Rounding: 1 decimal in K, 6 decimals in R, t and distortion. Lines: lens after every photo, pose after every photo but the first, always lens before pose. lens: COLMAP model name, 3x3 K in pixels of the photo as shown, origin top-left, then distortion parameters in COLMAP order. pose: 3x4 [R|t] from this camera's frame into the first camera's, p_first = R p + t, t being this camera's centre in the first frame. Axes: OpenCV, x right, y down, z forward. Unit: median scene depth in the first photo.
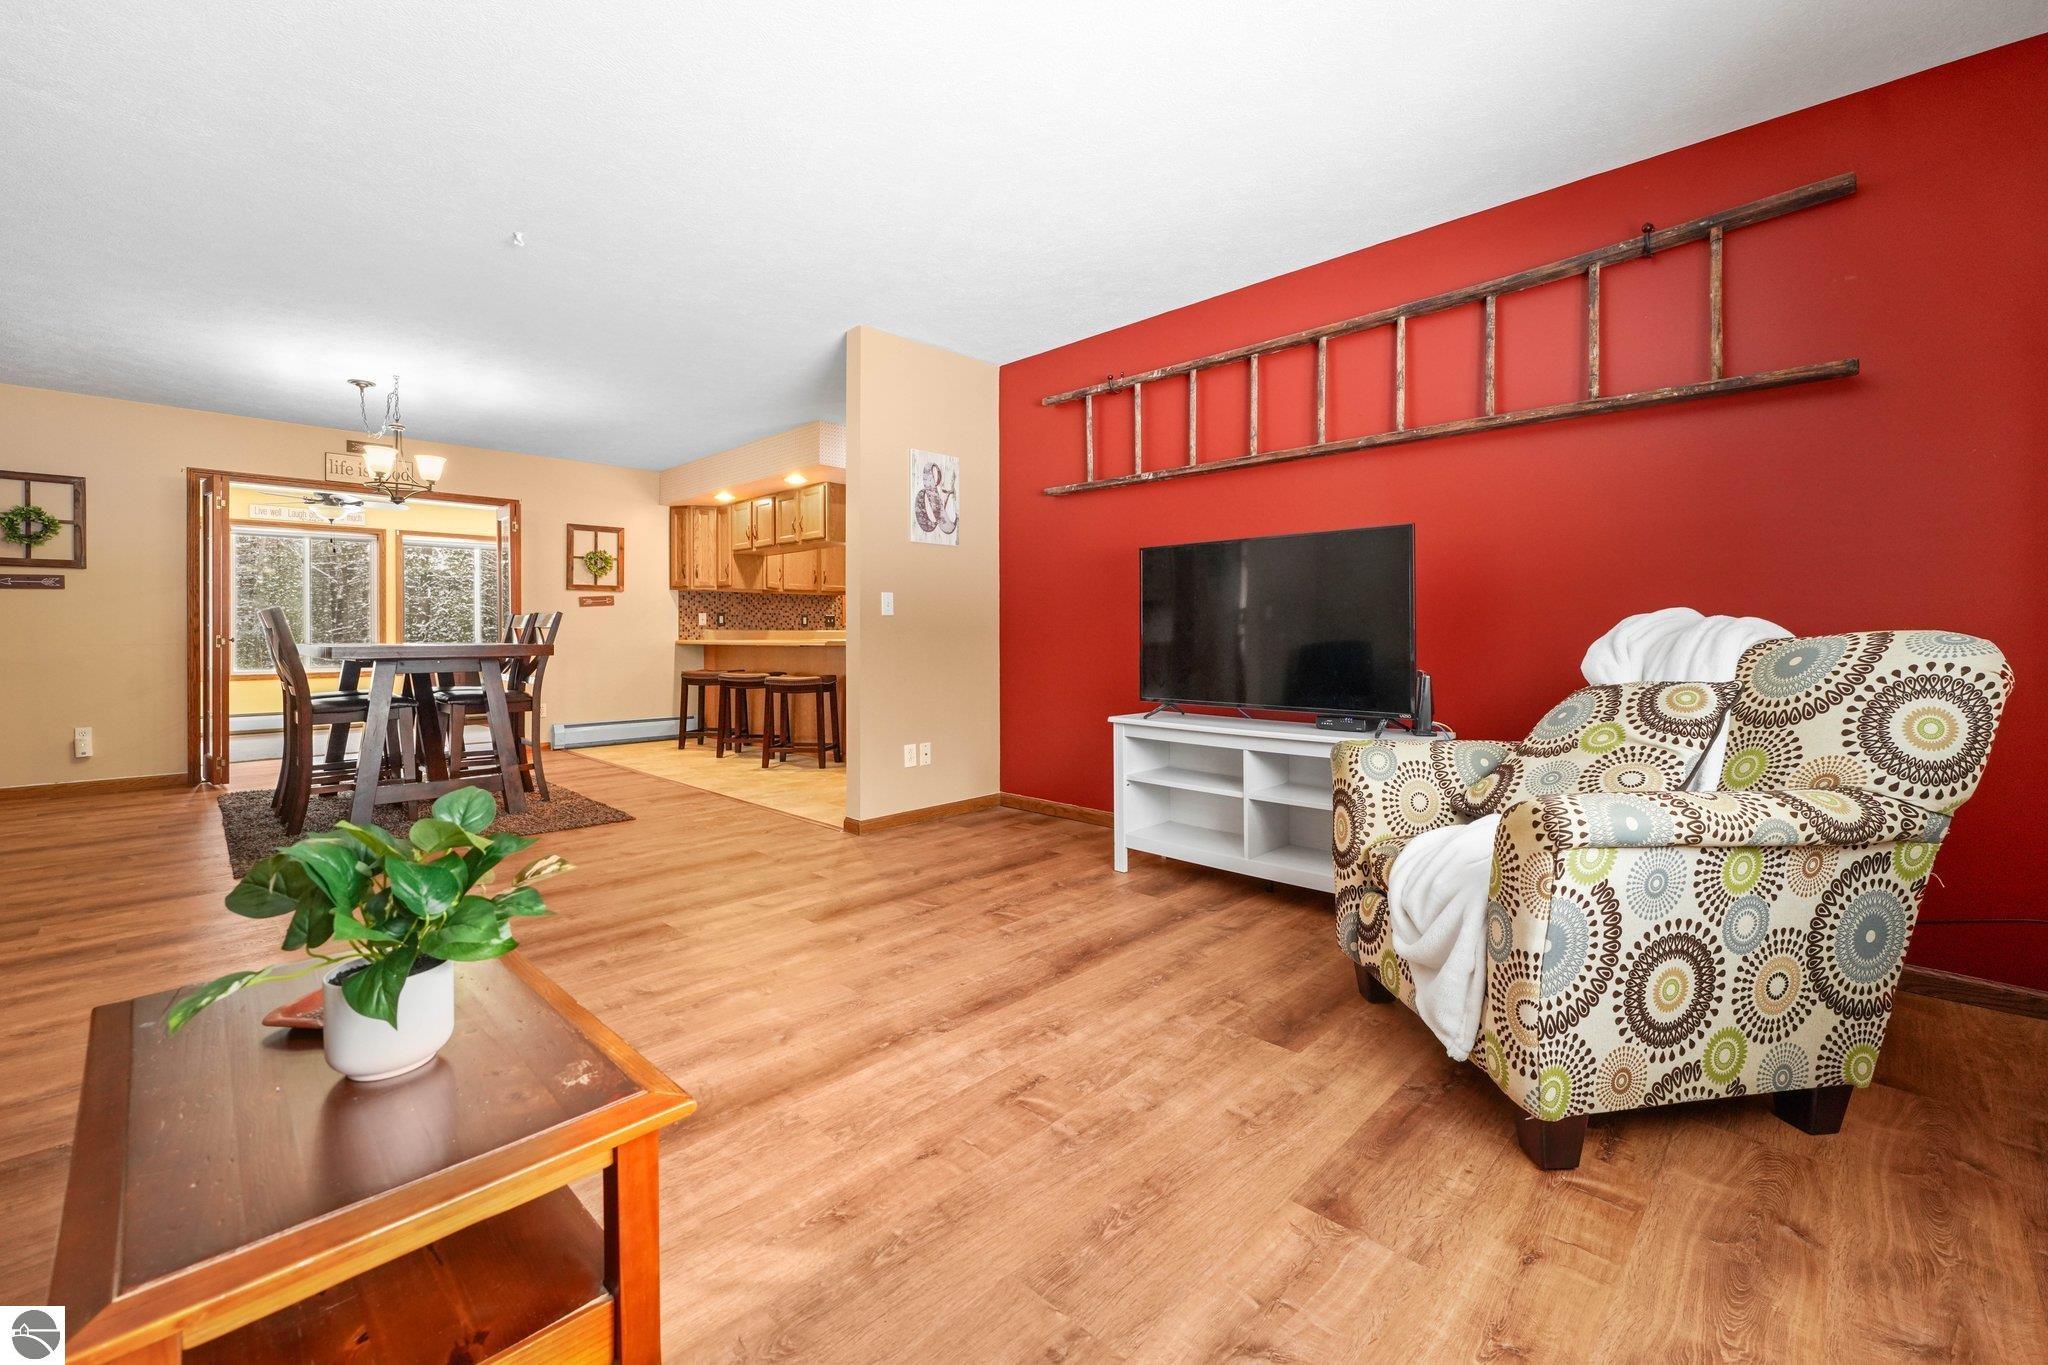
lens RADIAL K [[840.8, 0, 1060.9], [0, 840.8, 645.9], [0, 0, 1]] dist [0.002439, -0.000809]
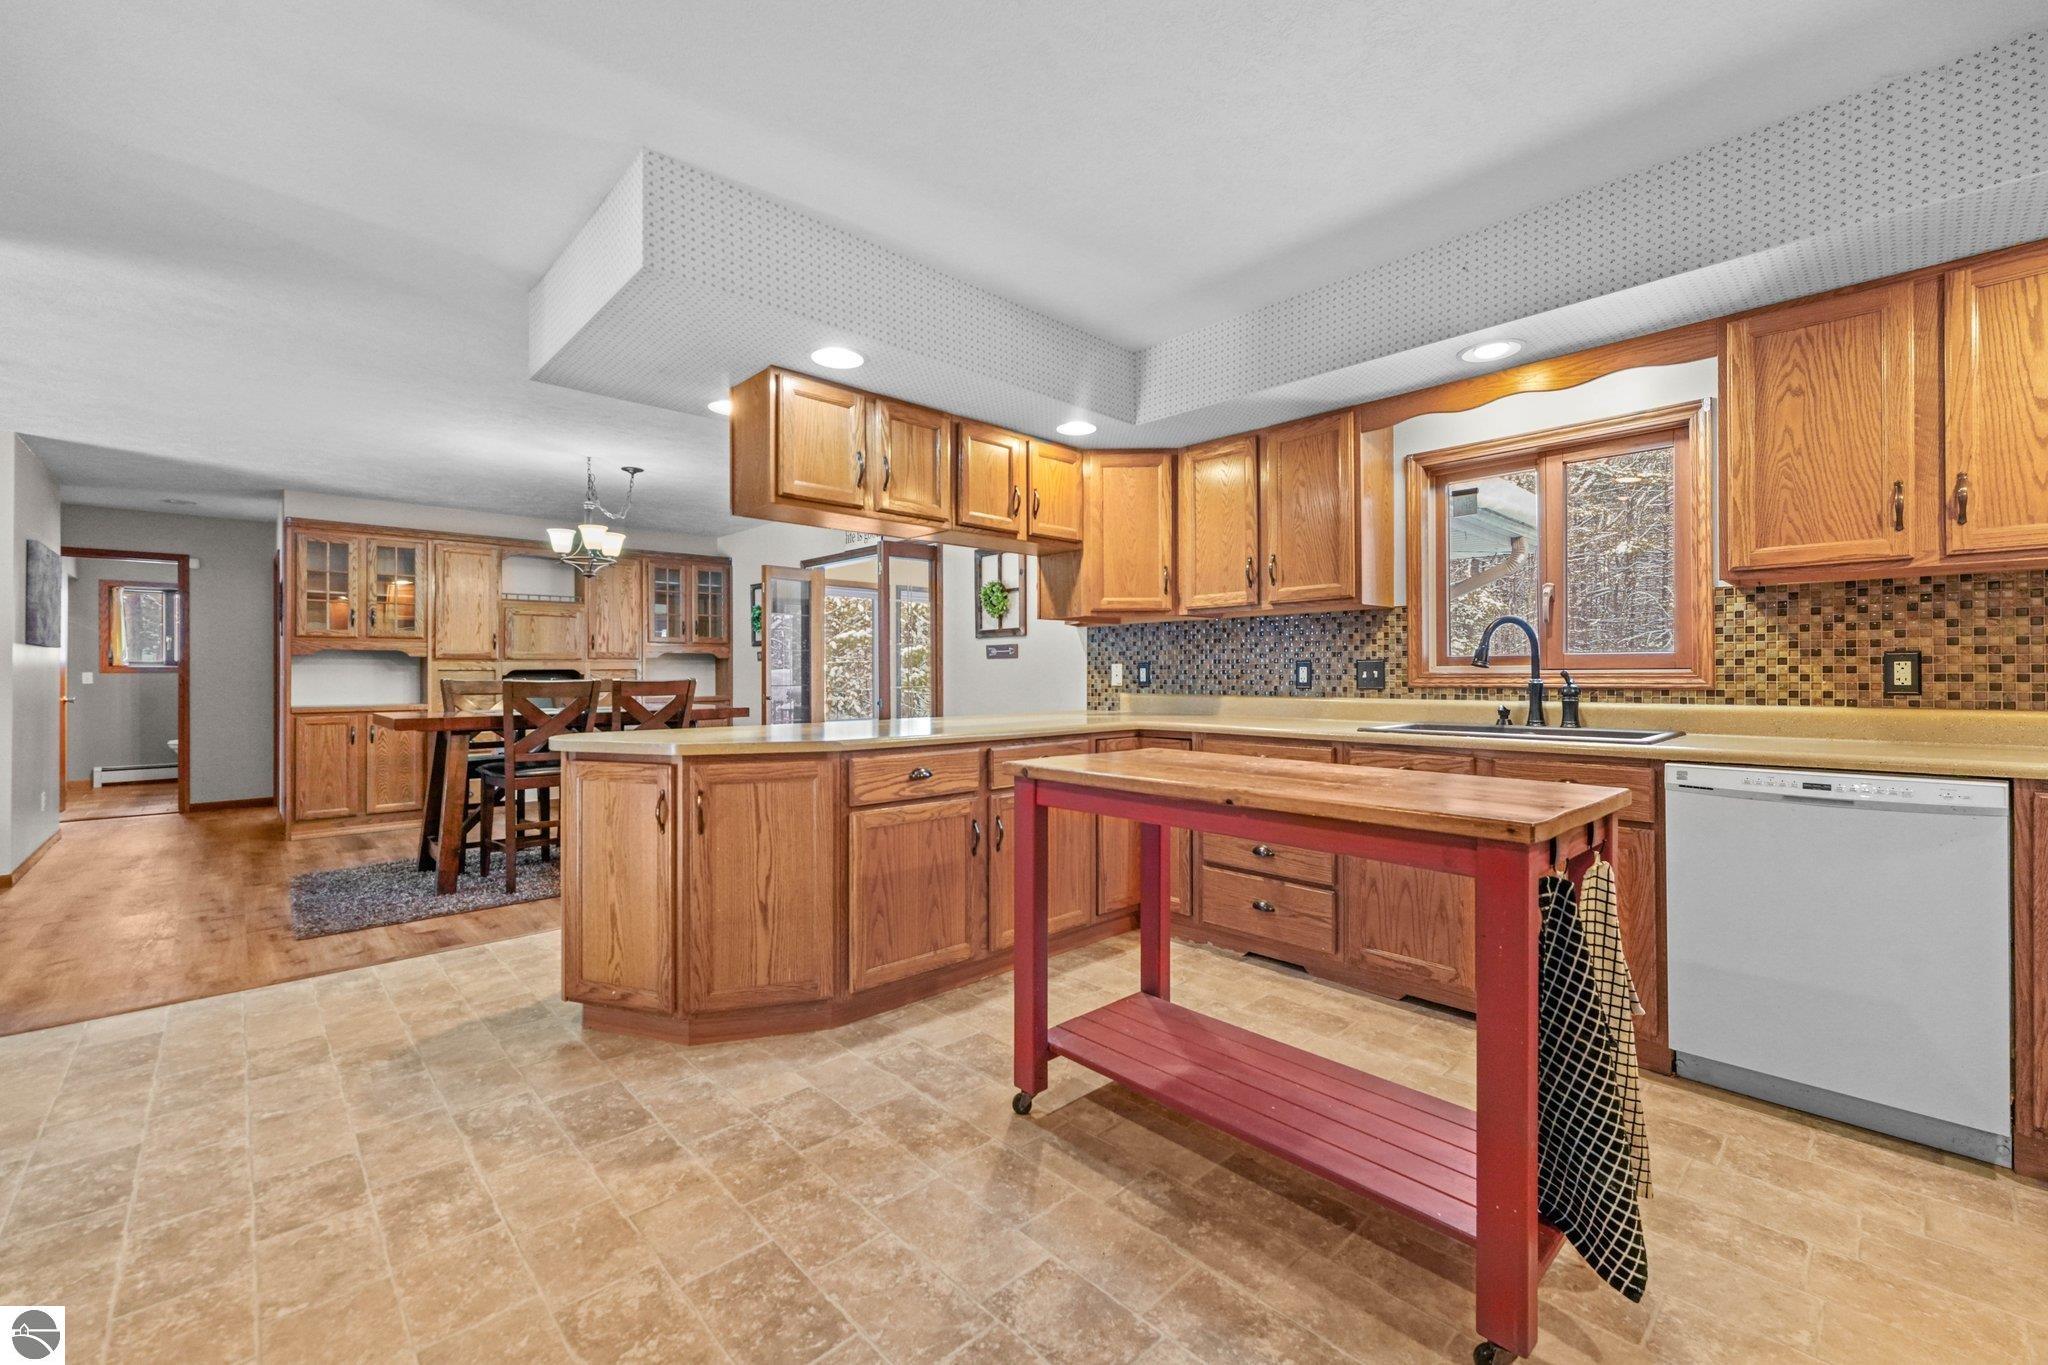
lens RADIAL K [[840.8, 0, 1012.5], [0, 840.8, 670.6], [0, 0, 1]] dist [0.002439, -0.000809]
pose [[-0.075755, -0.001537, -0.997125, 0.145910], [-0.011358, 0.999935, -0.000678, -0.038128], [0.997062, 0.011274, -0.075768, 1.075924]]
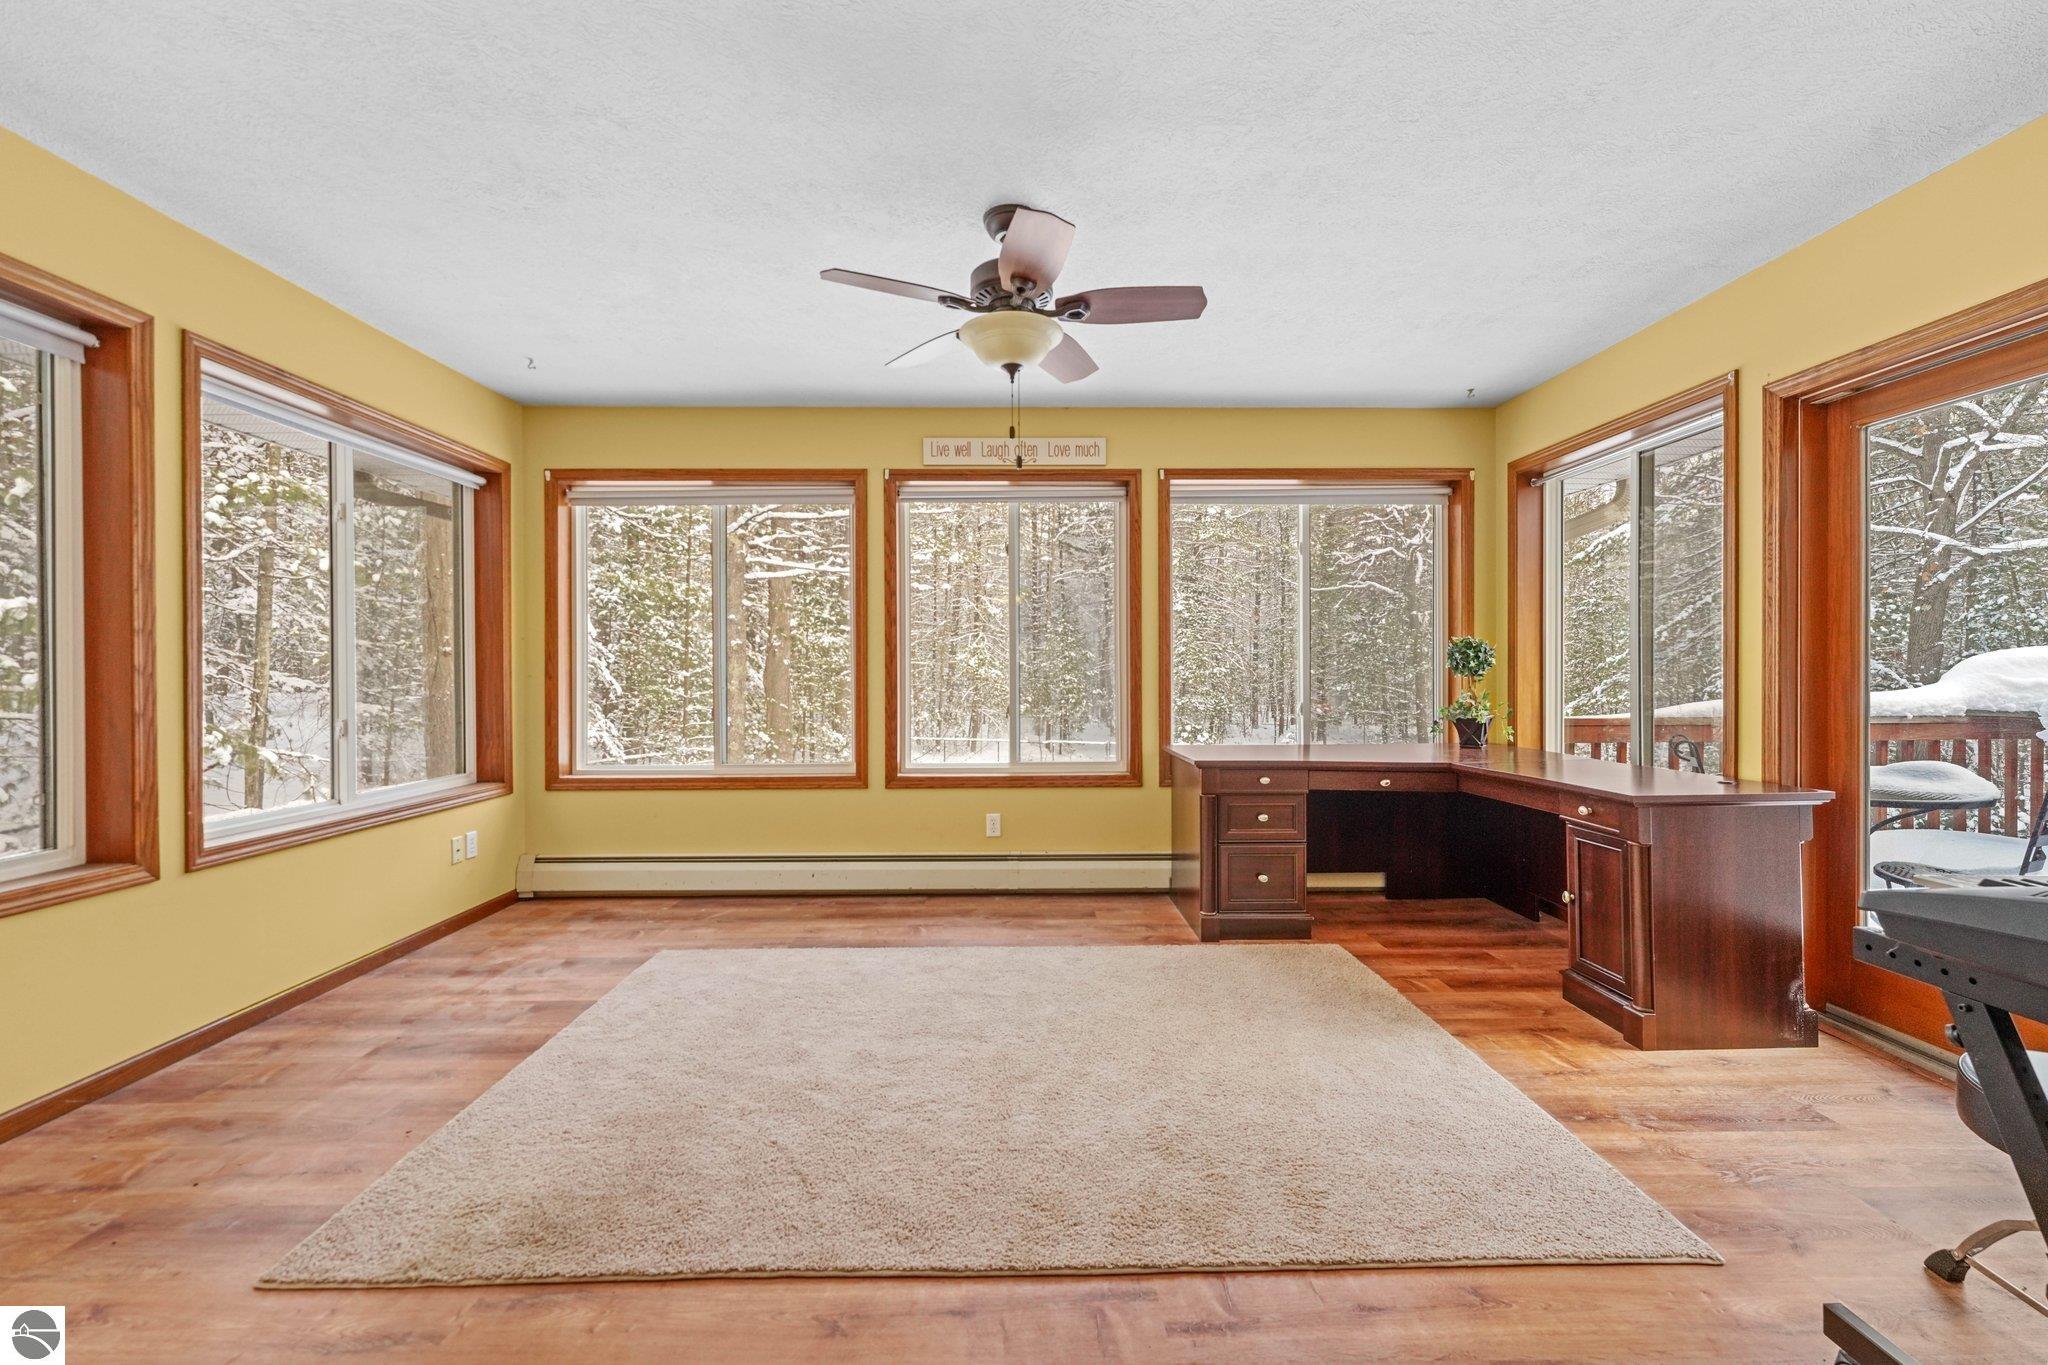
lens RADIAL K [[840.8, 0, 1023.2], [0, 840.8, 678.7], [0, 0, 1]] dist [0.002439, -0.000809]
pose [[0.690543, 0.008205, -0.723245, -0.652008], [-0.009745, 0.999950, 0.002039, -0.031633], [0.723226, 0.005640, 0.690589, 0.810093]]
